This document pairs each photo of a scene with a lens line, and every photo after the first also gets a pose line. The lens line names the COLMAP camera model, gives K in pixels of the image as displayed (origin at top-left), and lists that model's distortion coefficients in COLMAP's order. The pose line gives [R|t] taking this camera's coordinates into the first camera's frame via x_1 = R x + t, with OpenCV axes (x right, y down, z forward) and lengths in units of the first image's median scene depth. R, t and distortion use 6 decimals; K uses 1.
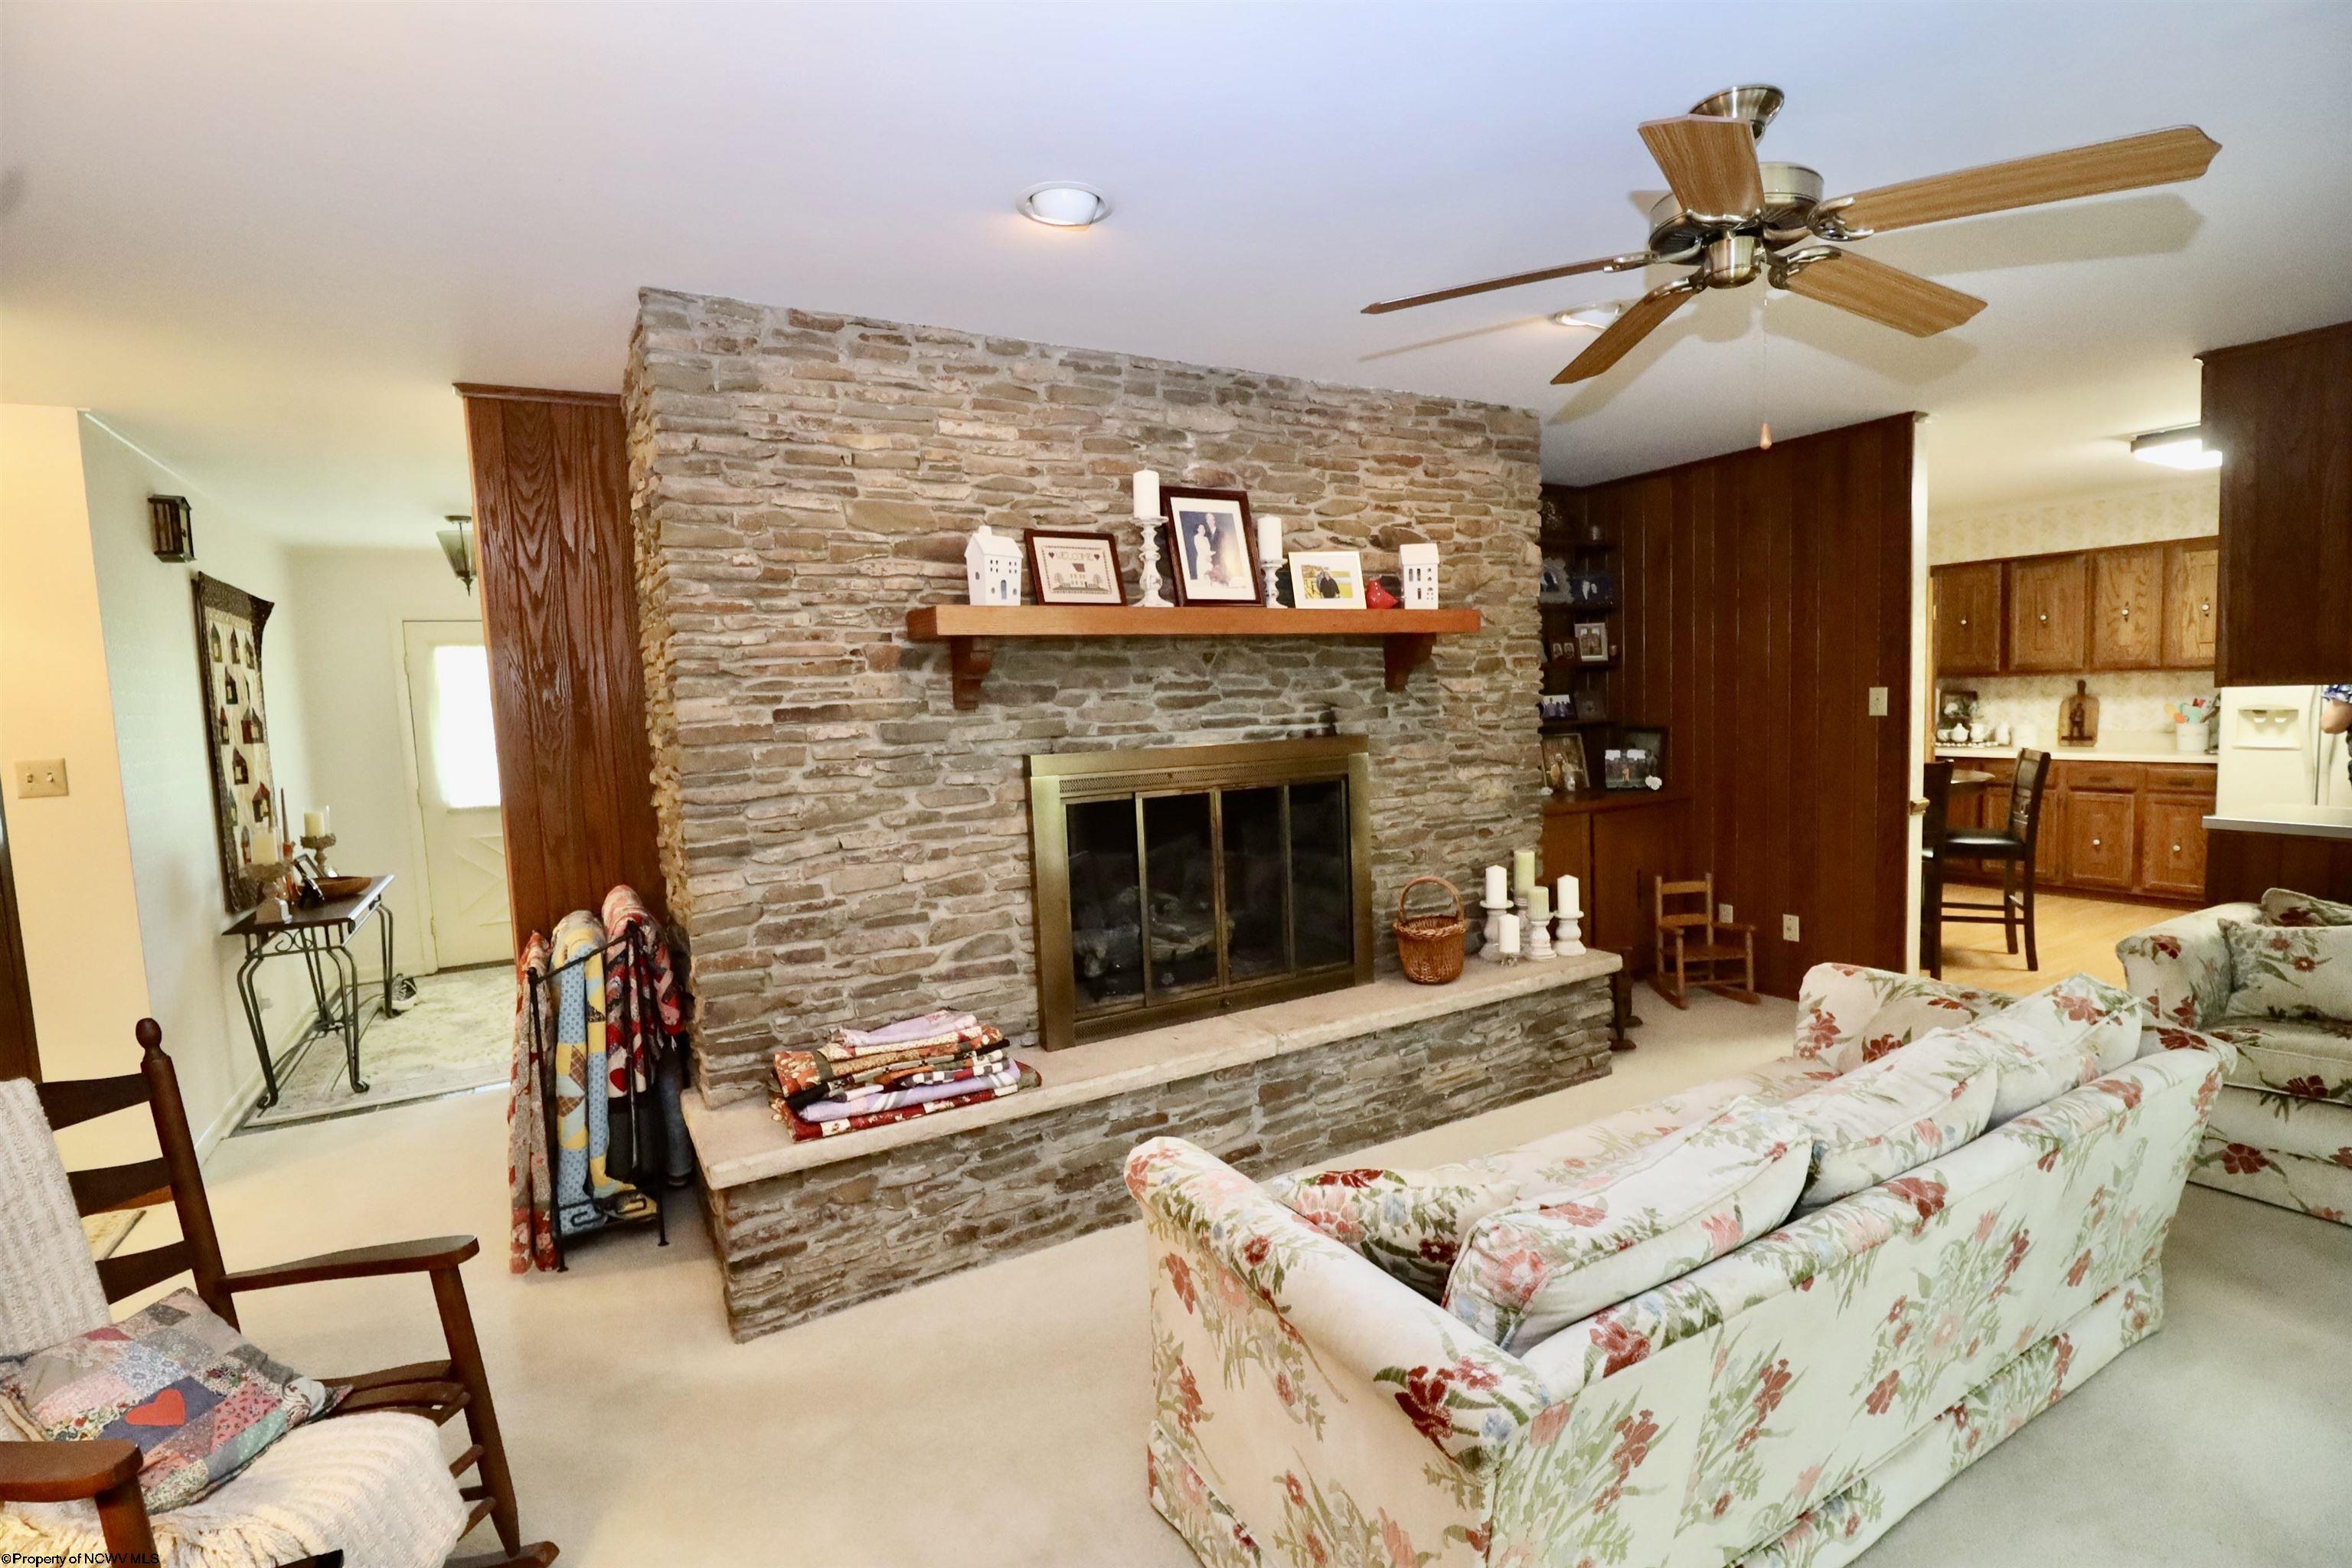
lens RADIAL K [[1089.3, 0, 1171.2], [0, 1089.3, 786.3], [0, 0, 1]] dist [-0.007823, -0.007152]
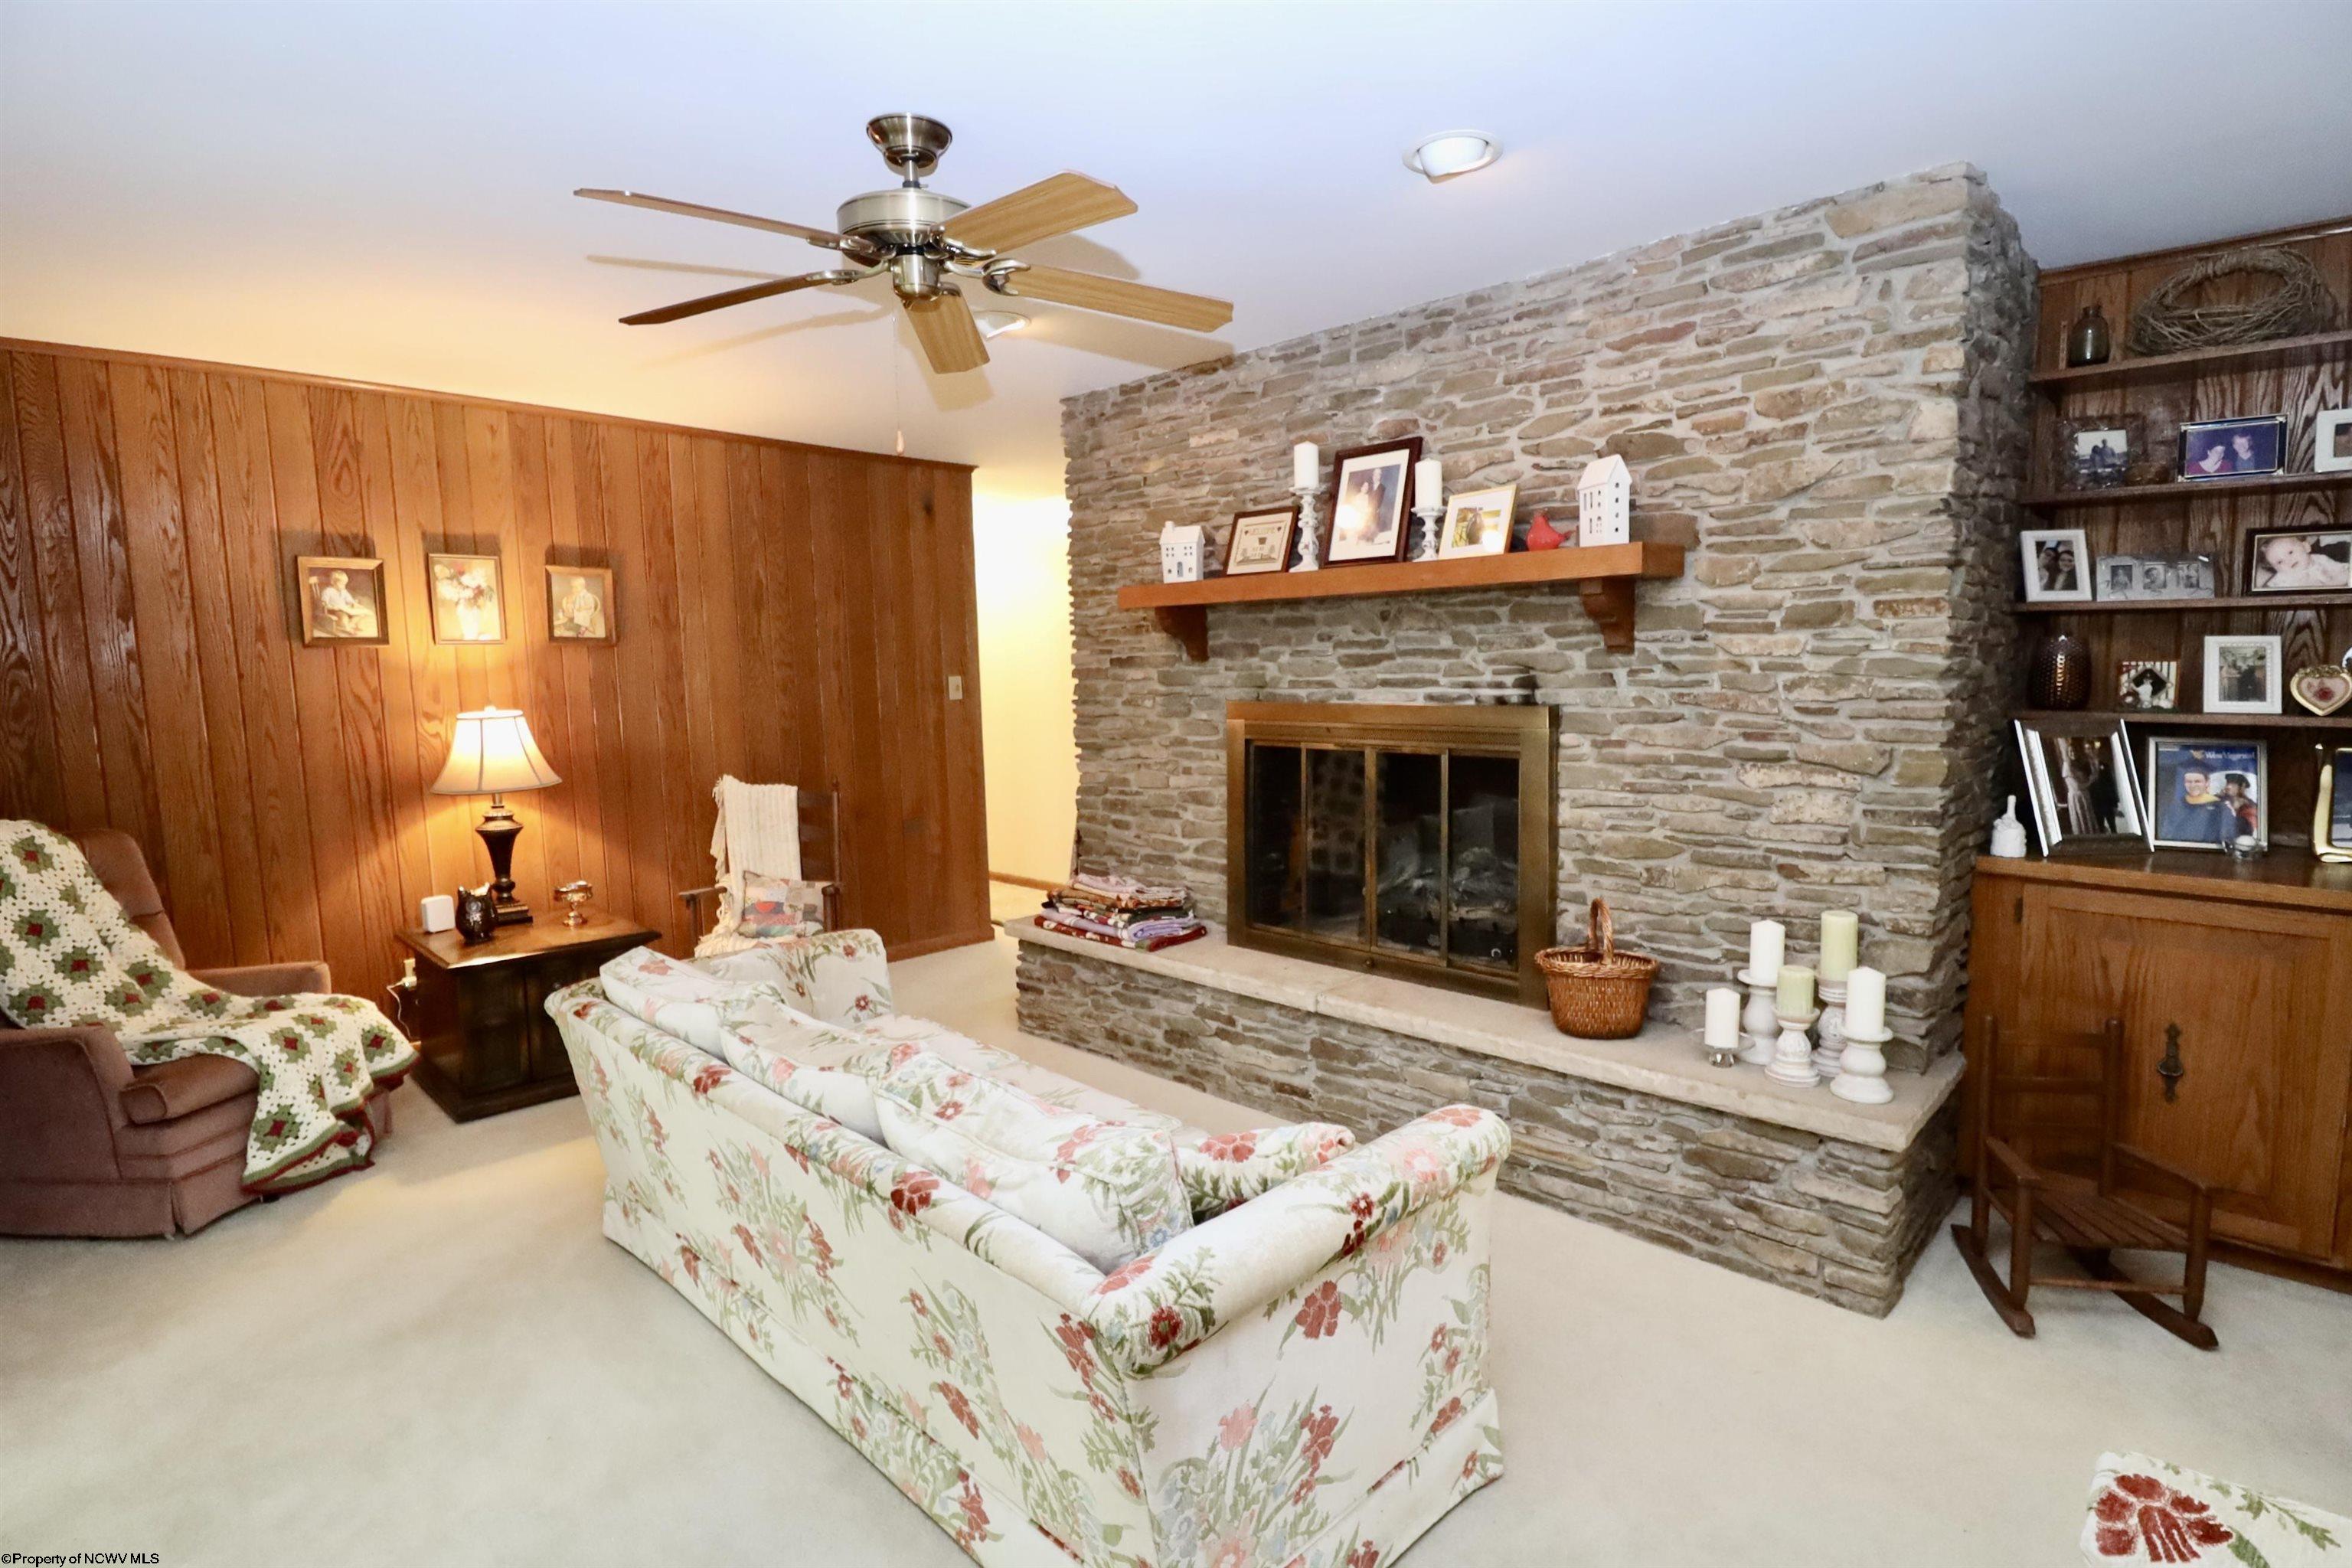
lens RADIAL K [[1089.3, 0, 1167.1], [0, 1089.3, 779.1], [0, 0, 1]] dist [-0.007823, -0.007152]
pose [[0.291534, 0.135539, -0.946909, 0.924568], [-0.068729, 0.990320, 0.120593, -0.076389], [0.954088, 0.029923, 0.298027, 0.520659]]
